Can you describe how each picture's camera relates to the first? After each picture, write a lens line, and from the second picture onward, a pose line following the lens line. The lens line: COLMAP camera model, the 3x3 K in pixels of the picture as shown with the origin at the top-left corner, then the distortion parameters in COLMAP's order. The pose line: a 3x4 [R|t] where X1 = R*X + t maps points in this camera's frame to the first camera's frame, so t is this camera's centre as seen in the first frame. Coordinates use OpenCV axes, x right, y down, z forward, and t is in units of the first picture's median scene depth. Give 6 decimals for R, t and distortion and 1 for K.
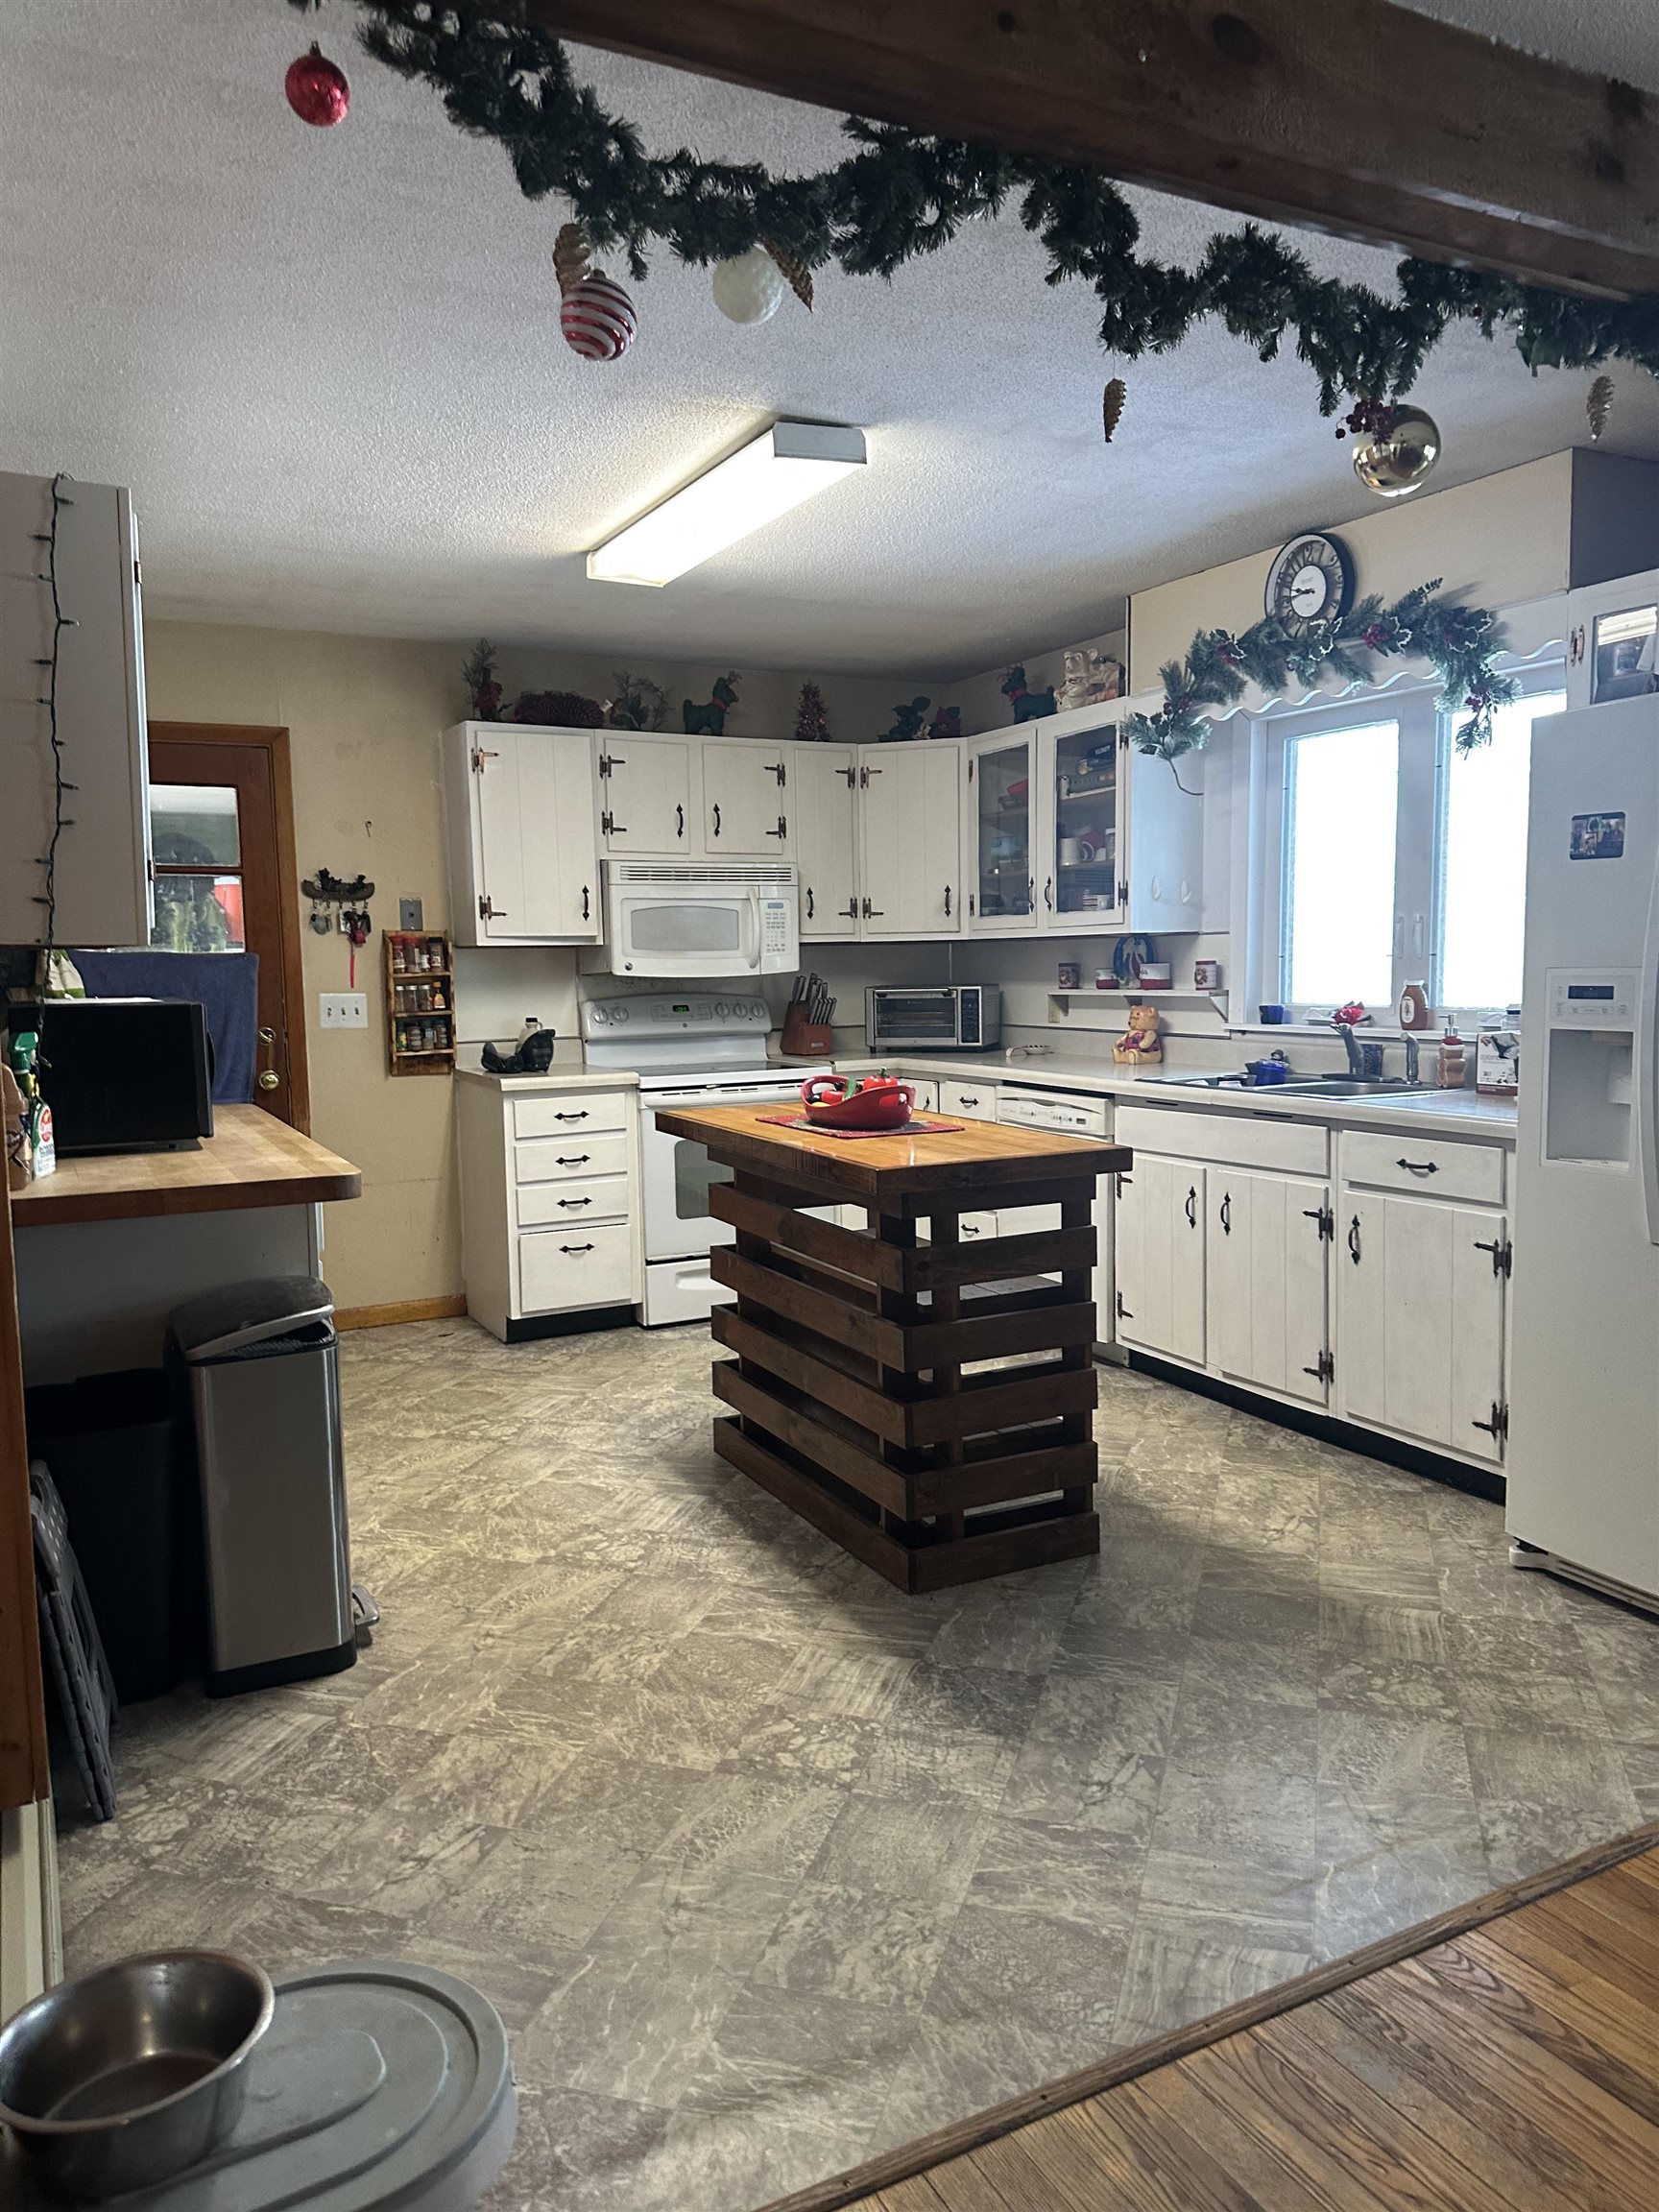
lens RADIAL K [[1543.7, 0, 833.2], [0, 1543.7, 1112.7], [0, 0, 1]] dist [0.117215, -0.155928]
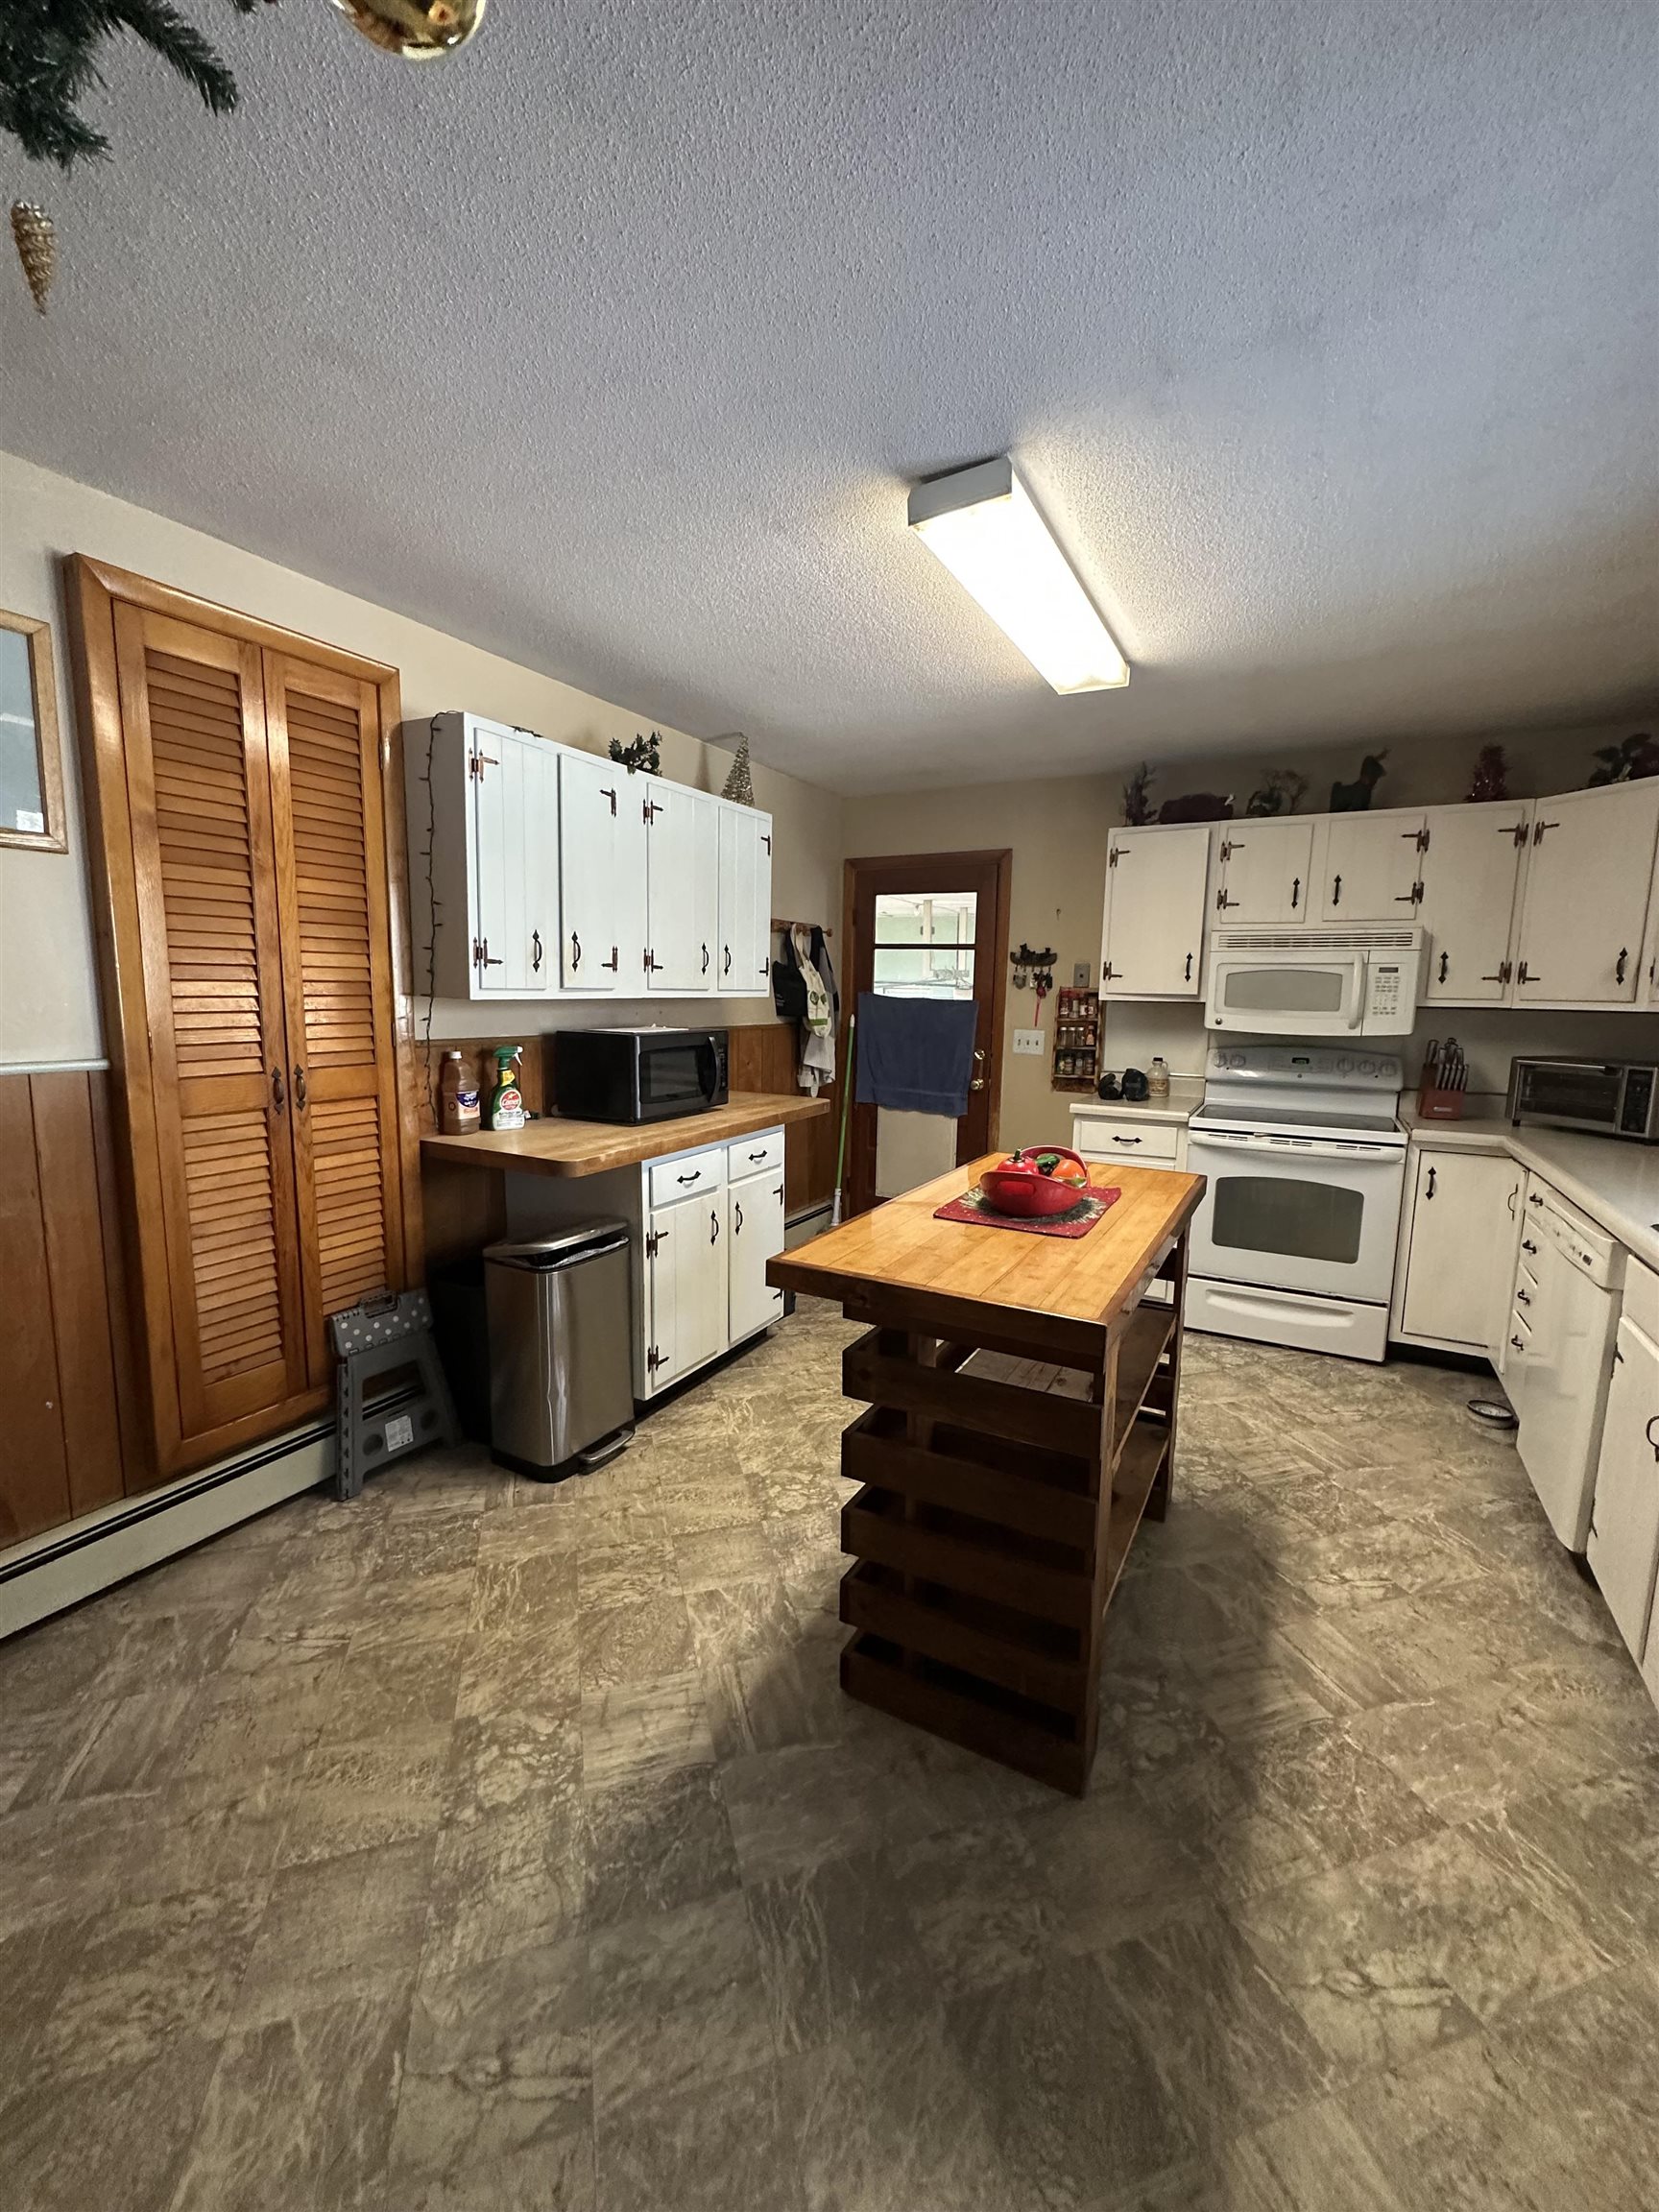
lens RADIAL K [[882.6, 0, 829.5], [0, 882.6, 1106.0], [0, 0, 1]] dist [-0.001171, 0.000465]
pose [[0.560686, 0.133563, -0.817185, 0.322465], [-0.110202, 0.990162, 0.086224, -0.071070], [0.820662, 0.041711, 0.569889, 0.481819]]
